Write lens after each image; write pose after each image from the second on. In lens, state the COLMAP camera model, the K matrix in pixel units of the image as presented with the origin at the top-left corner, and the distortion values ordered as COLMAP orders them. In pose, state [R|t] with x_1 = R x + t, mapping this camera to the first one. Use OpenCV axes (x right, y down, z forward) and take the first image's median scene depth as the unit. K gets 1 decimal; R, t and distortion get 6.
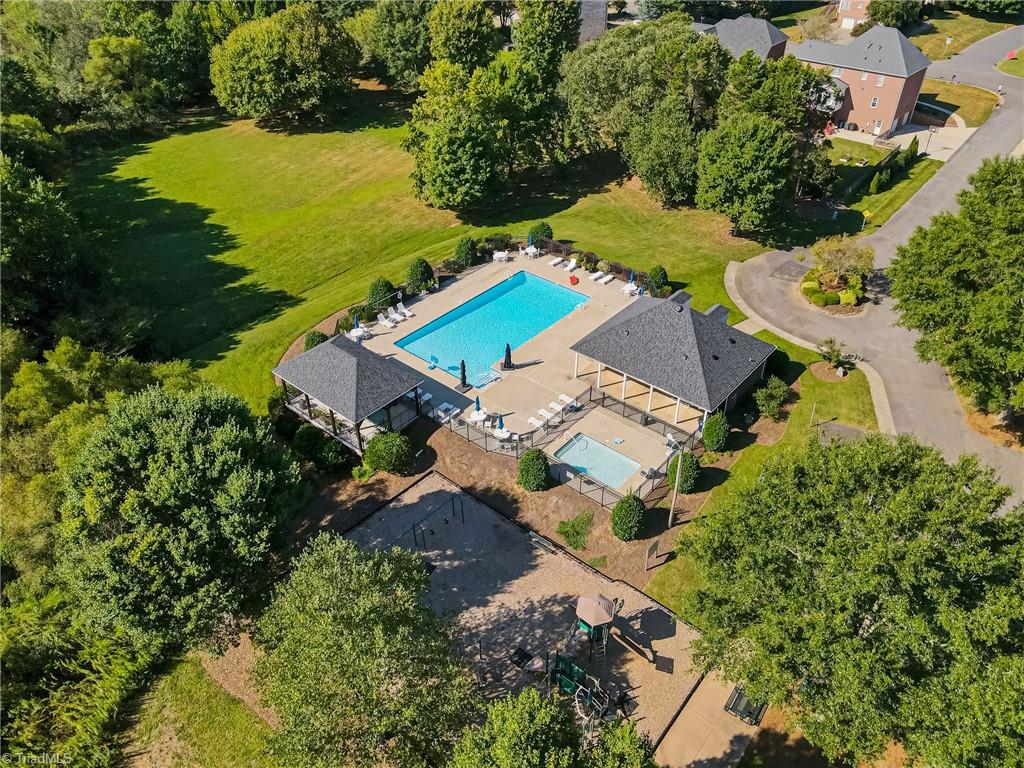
lens RADIAL K [[754.1, 0, 527.1], [0, 754.1, 382.8], [0, 0, 1]] dist [0.009268, -0.004198]
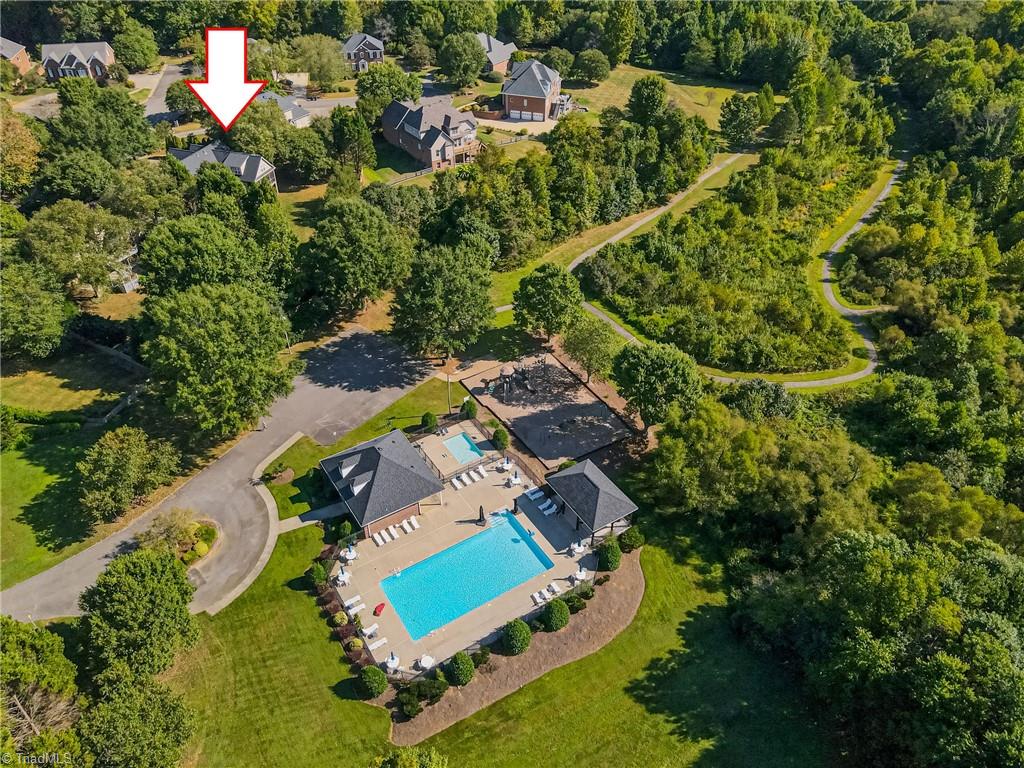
lens RADIAL K [[754.1, 0, 527.1], [0, 754.1, 382.8], [0, 0, 1]] dist [0.009268, -0.004198]
pose [[-0.957170, -0.185201, 0.222547, -0.366136], [0.166116, 0.278265, 0.946031, -1.381621], [-0.237132, 0.942480, -0.235582, 1.027355]]
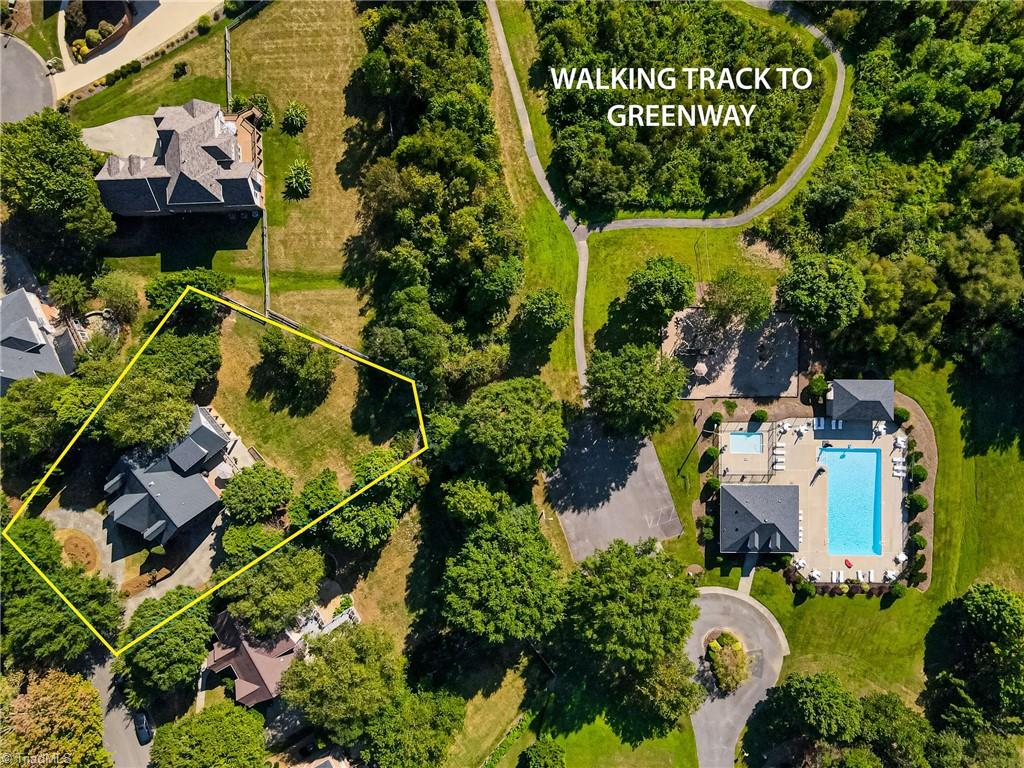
lens RADIAL K [[754.1, 0, 527.1], [0, 754.1, 382.8], [0, 0, 1]] dist [0.009268, -0.004198]
pose [[-0.773304, 0.634031, -0.002168, 0.414093], [-0.376142, -0.456008, 0.806581, -1.183587], [0.510409, 0.624548, 0.591119, -0.693144]]
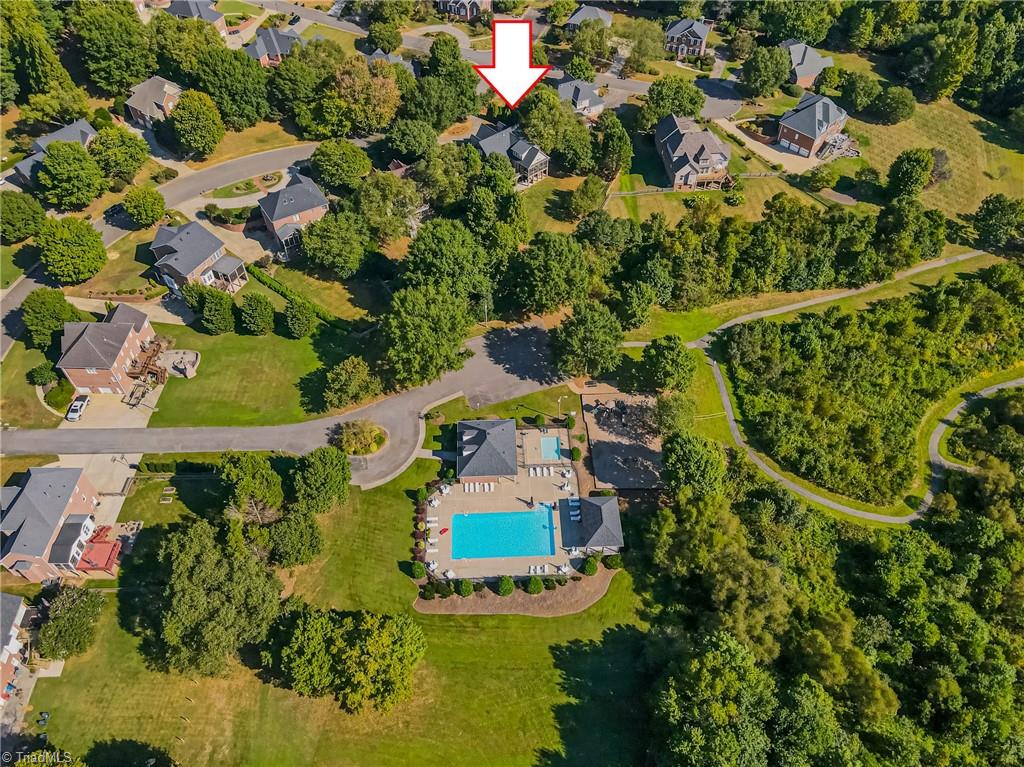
lens RADIAL K [[777.8, 0, 528.4], [0, 777.8, 370.7], [0, 0, 1]] dist [-0.004969, 0.068318]
pose [[-0.679369, -0.551847, 0.483656, -0.852421], [0.425629, 0.240559, 0.872337, -1.974076], [-0.597744, 0.798496, 0.071453, 0.517194]]
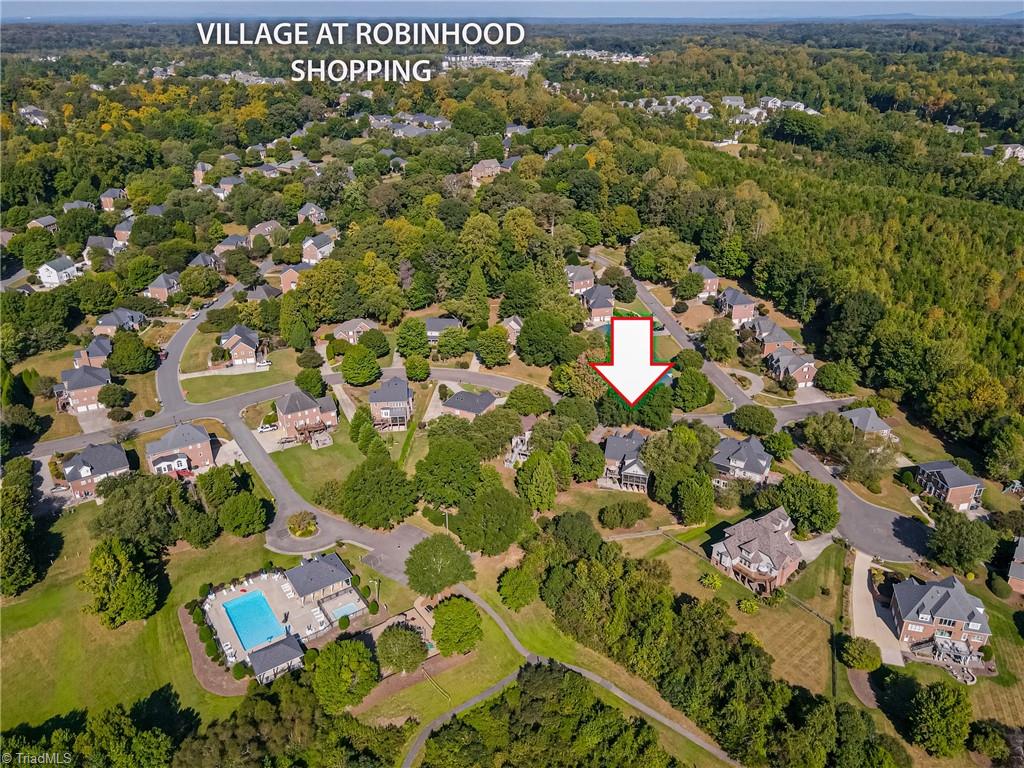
lens RADIAL K [[754.1, 0, 527.1], [0, 754.1, 382.8], [0, 0, 1]] dist [0.009268, -0.004198]
pose [[0.258452, -0.418008, 0.870903, -1.732414], [0.570168, 0.793763, 0.211778, -0.744844], [-0.779815, 0.441826, 0.443484, -1.203023]]
